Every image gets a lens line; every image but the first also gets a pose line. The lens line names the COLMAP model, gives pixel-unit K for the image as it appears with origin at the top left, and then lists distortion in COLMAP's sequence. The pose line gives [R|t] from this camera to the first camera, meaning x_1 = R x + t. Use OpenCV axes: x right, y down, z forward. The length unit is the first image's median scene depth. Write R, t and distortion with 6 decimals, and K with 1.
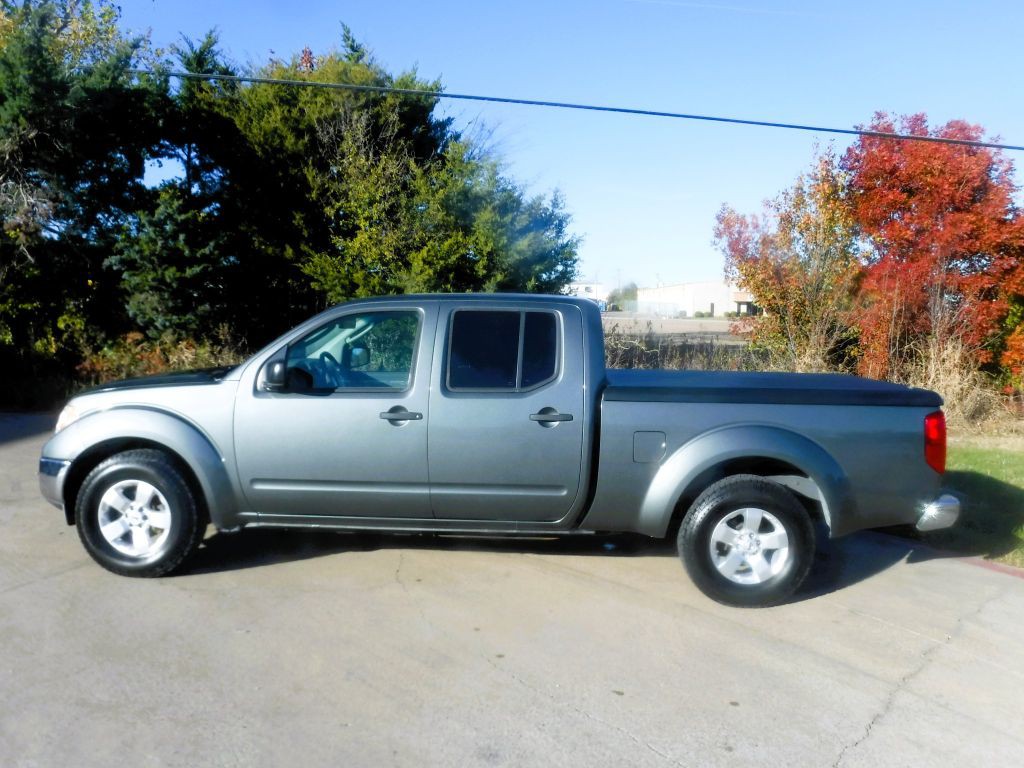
lens RADIAL K [[848.1, 0, 502.0], [0, 848.1, 367.3], [0, 0, 1]] dist [-0.085780, 0.014870]
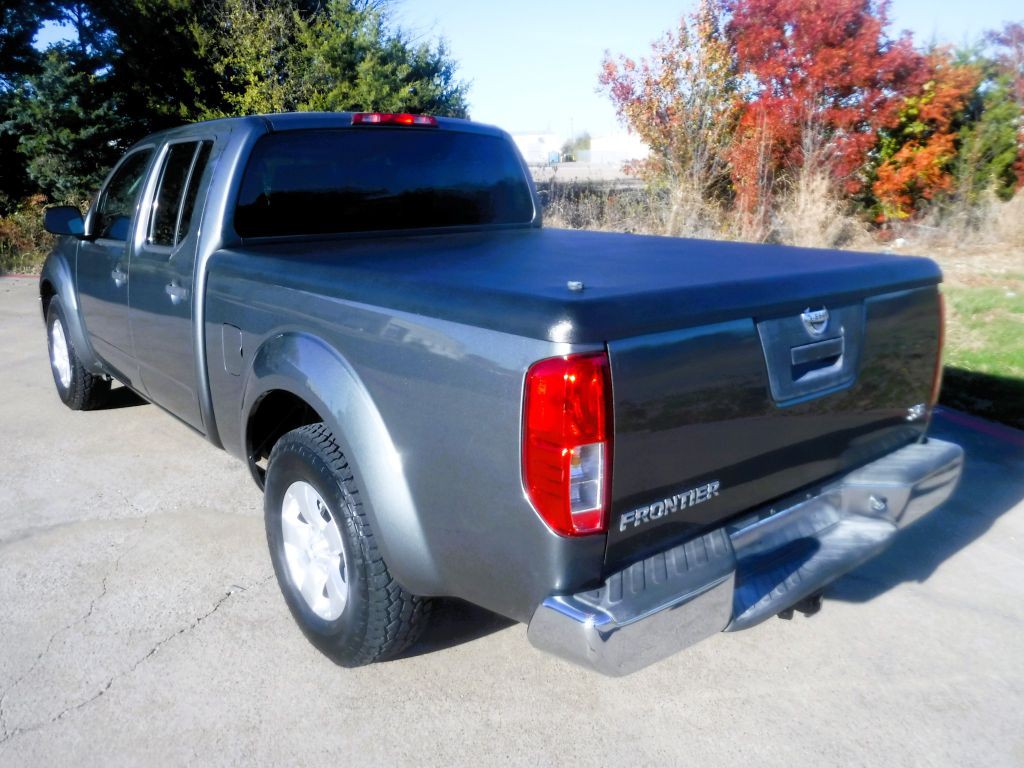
lens RADIAL K [[856.6, 0, 517.4], [0, 856.6, 368.5], [0, 0, 1]] dist [-0.074781, 0.011965]
pose [[0.997782, -0.047348, 0.046781, 0.097414], [0.038948, 0.985271, 0.166505, 0.021551], [-0.053976, -0.164313, 0.984930, -0.096662]]
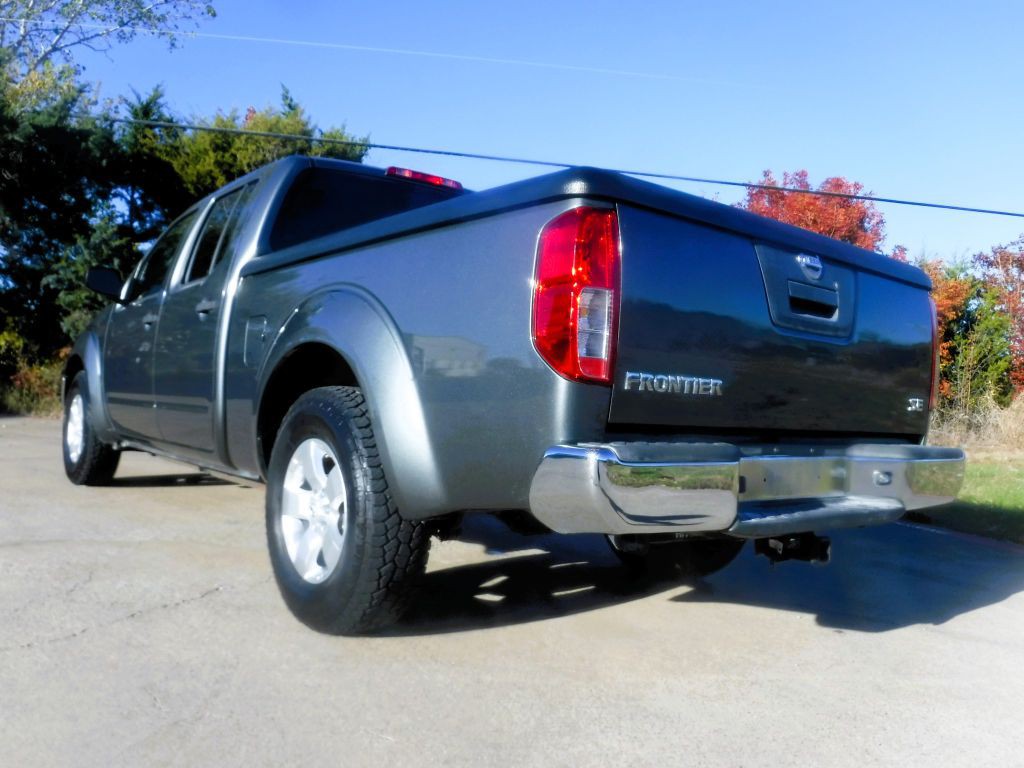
lens RADIAL K [[854.8, 0, 512.5], [0, 854.8, 367.5], [0, 0, 1]] dist [-0.075303, 0.005325]
pose [[0.999100, 0.015286, 0.039557, 0.094927], [-0.011322, 0.995067, -0.098558, 0.083414], [-0.040868, 0.098021, 0.994345, -0.106151]]
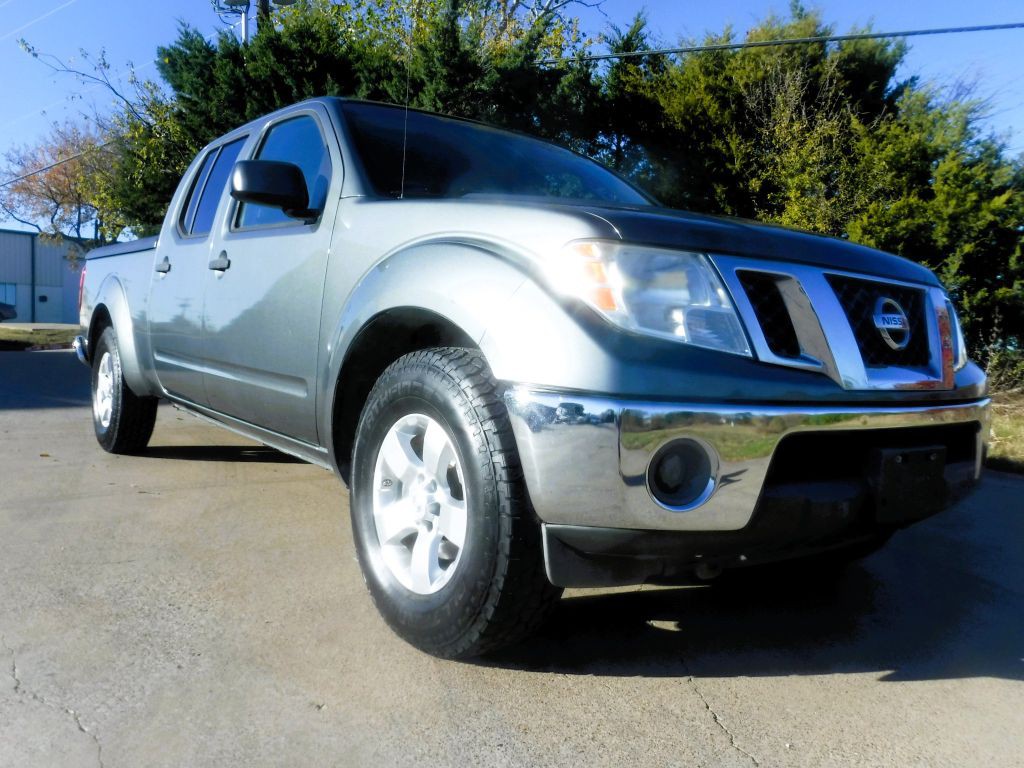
lens RADIAL K [[843.8, 0, 499.8], [0, 843.8, 358.8], [0, 0, 1]] dist [-0.080560, 0.000529]
pose [[0.837718, 0.019386, -0.545759, 0.051359], [-0.056256, 0.997116, -0.050932, 0.057453], [0.543198, 0.073369, 0.836393, 0.150681]]
